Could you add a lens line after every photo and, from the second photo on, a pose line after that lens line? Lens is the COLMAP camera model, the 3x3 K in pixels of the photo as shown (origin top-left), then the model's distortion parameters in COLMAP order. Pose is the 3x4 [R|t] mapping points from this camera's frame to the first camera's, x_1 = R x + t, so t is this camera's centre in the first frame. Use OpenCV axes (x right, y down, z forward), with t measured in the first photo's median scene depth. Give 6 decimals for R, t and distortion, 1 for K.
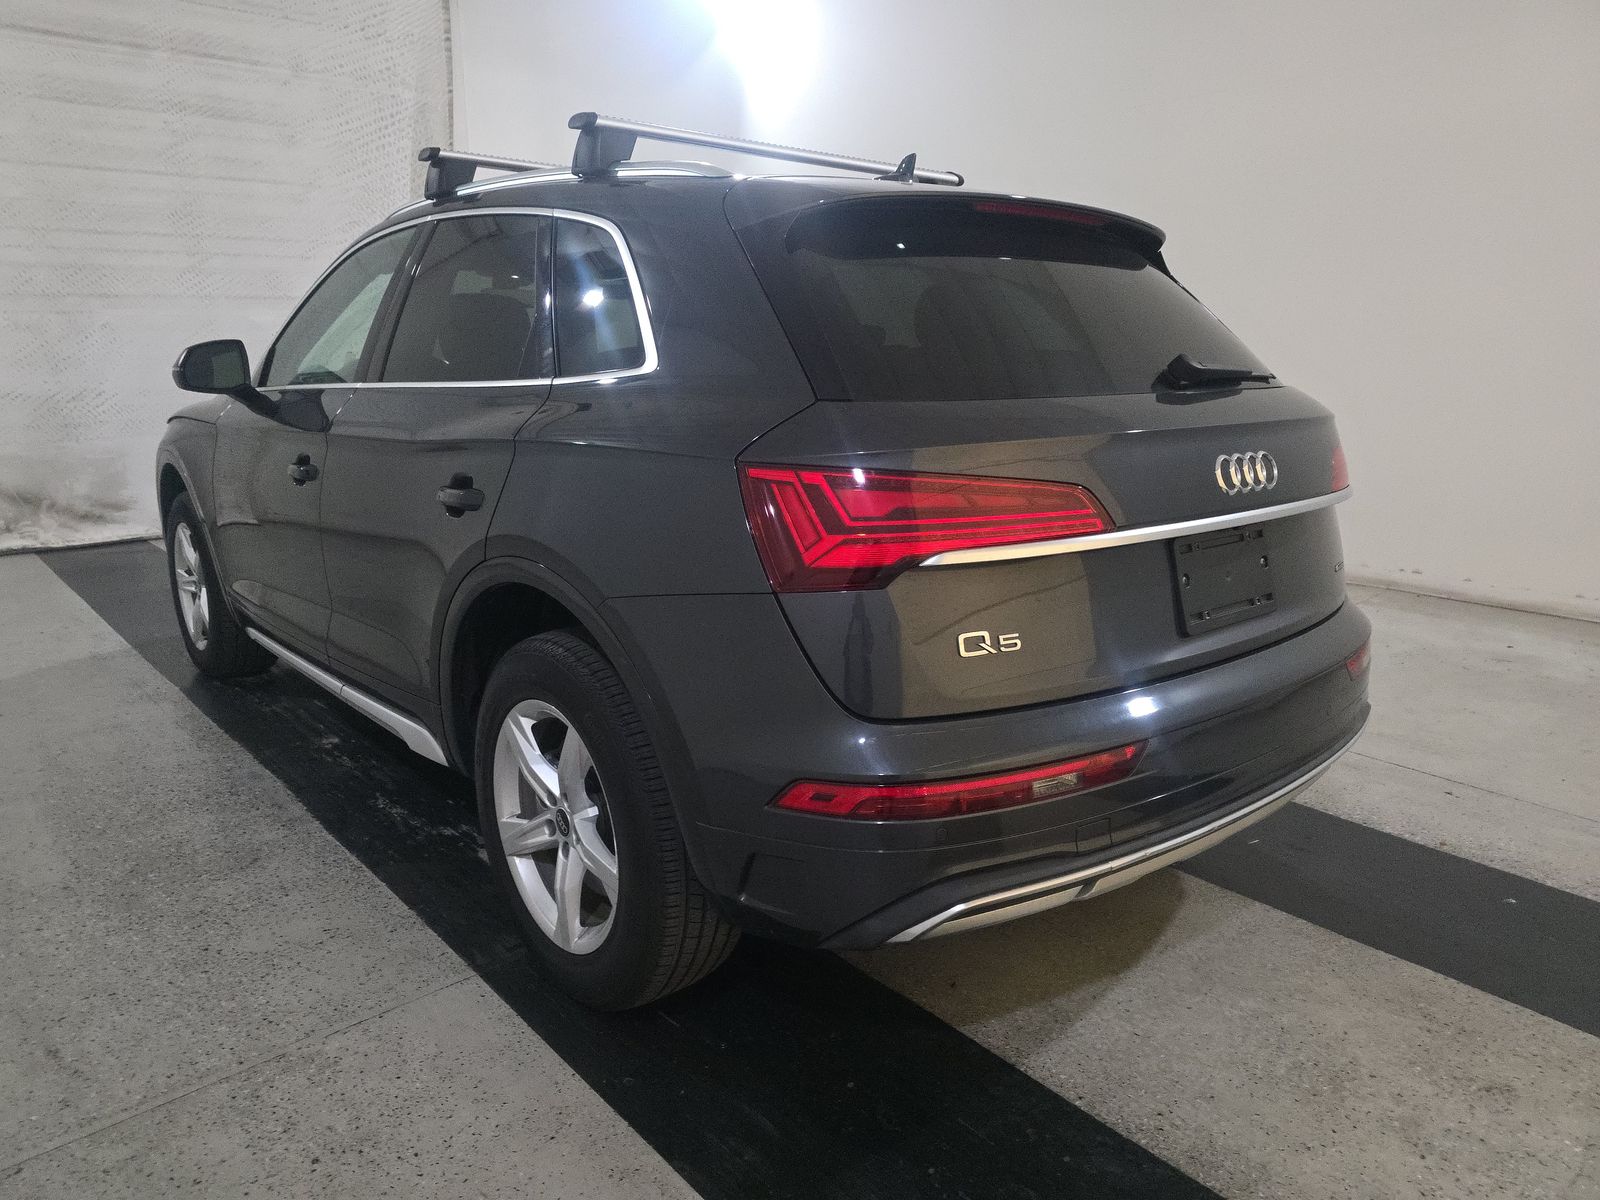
lens RADIAL K [[1058.3, 0, 800.0], [0, 1058.3, 600.0], [0, 0, 1]] dist [0.016007, -0.004247]
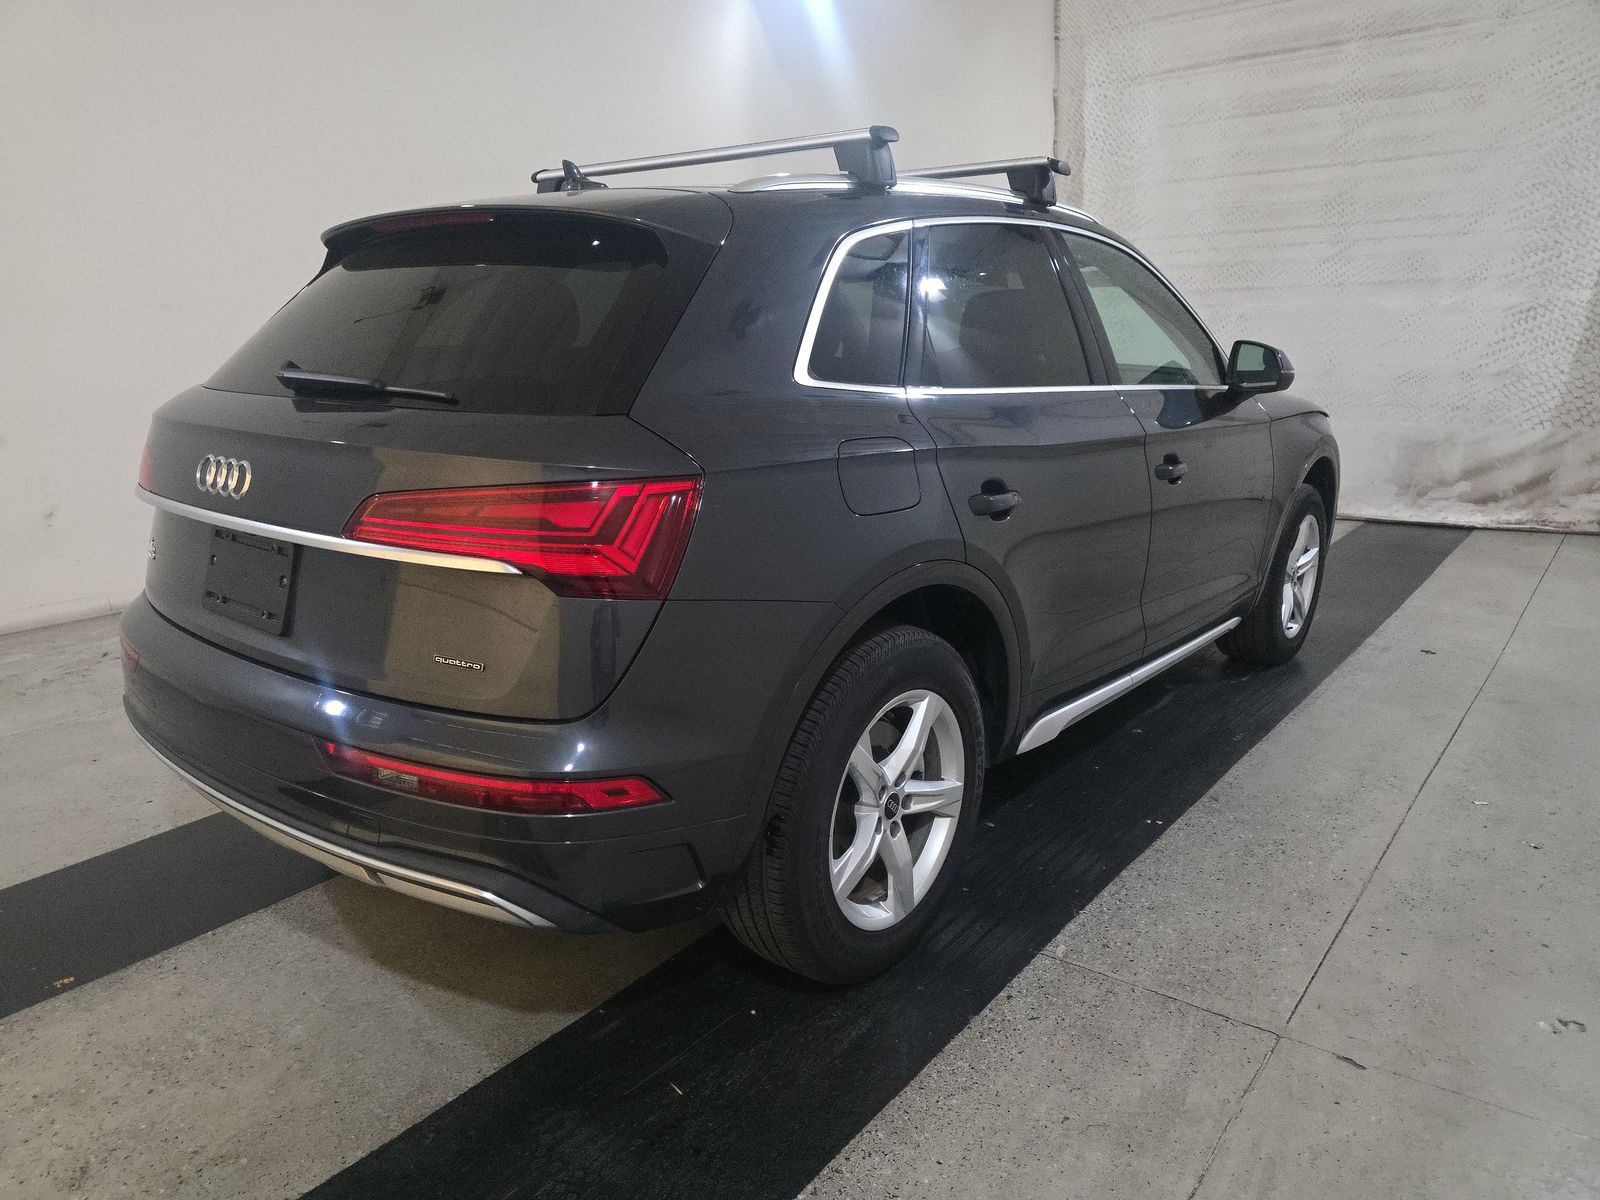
lens RADIAL K [[1084.4, 0, 812.2], [0, 1084.4, 617.4], [0, 0, 1]] dist [0.032578, -0.025632]
pose [[0.184680, 0.250918, -0.950228, 1.373787], [-0.226653, 0.951671, 0.207248, -0.297394], [0.956306, 0.177098, 0.232625, 1.156989]]
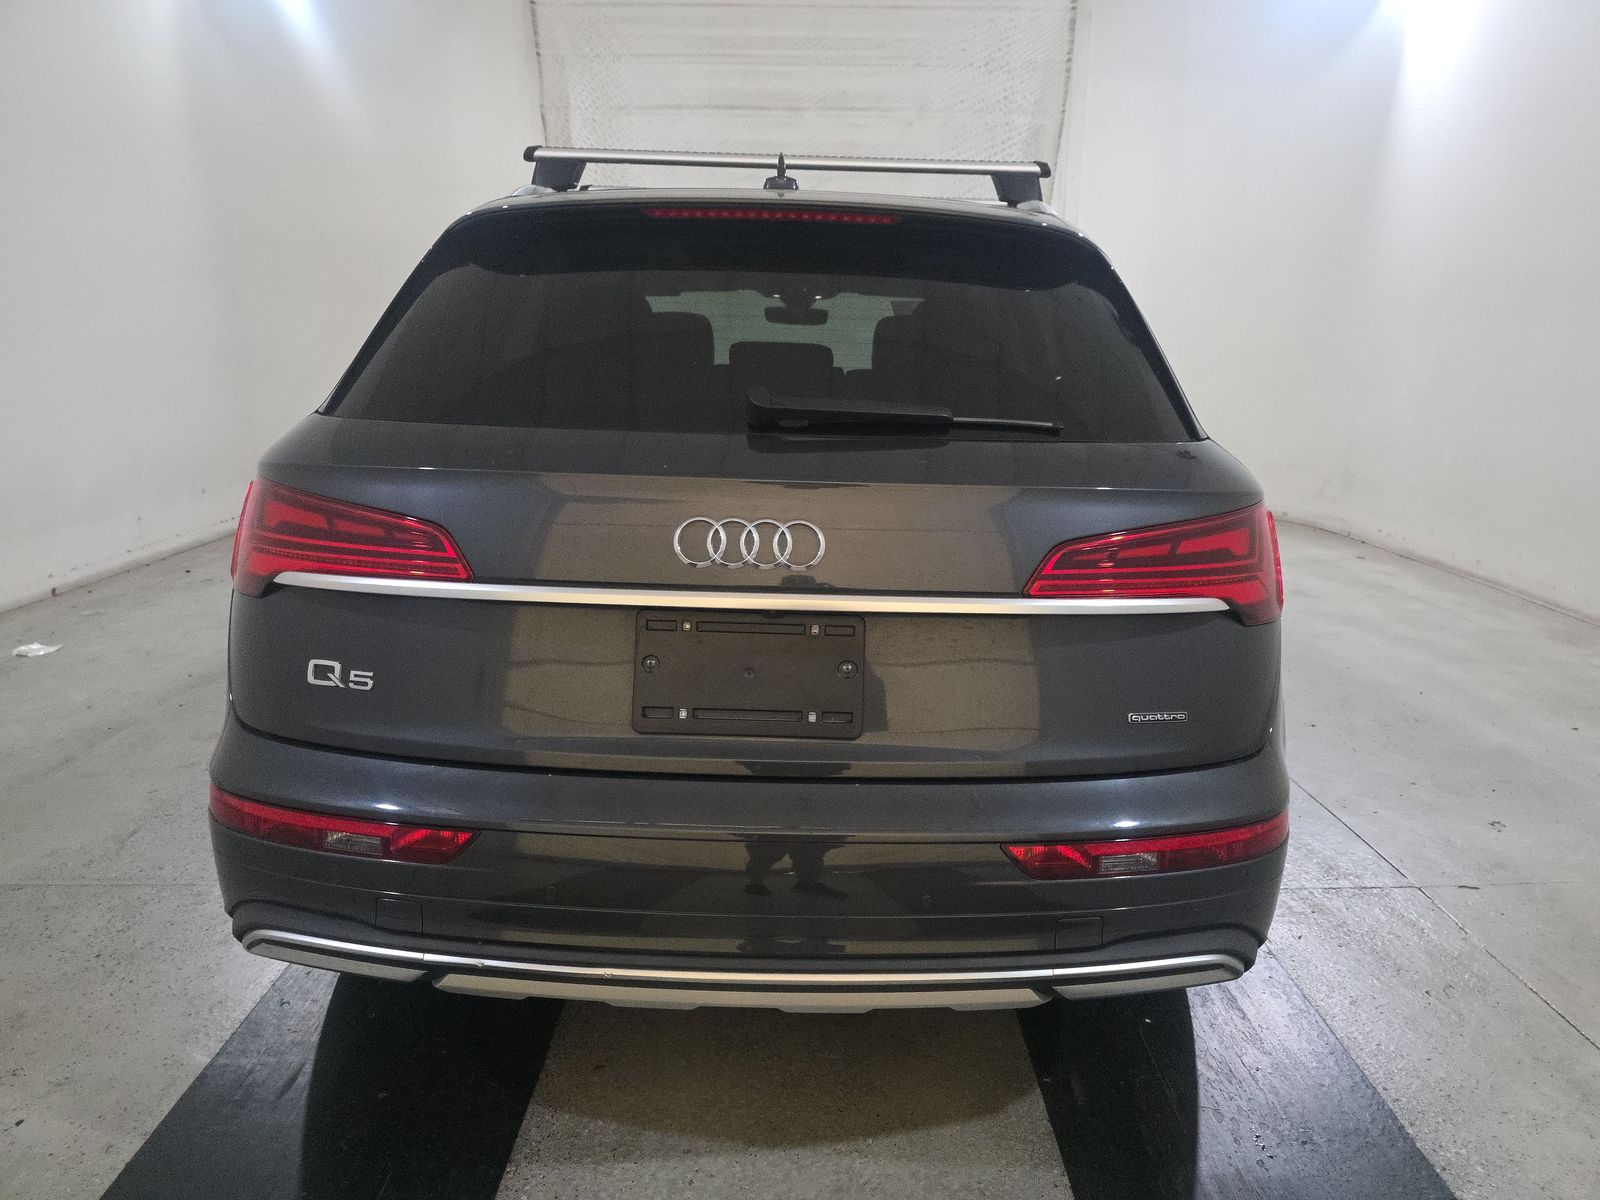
lens RADIAL K [[1078.9, 0, 843.6], [0, 1078.9, 596.5], [0, 0, 1]] dist [0.014598, -0.001343]
pose [[0.767155, 0.157746, -0.621763, 0.837733], [-0.171165, 0.984487, 0.038581, -0.107994], [0.618204, 0.076827, 0.782254, 0.383474]]
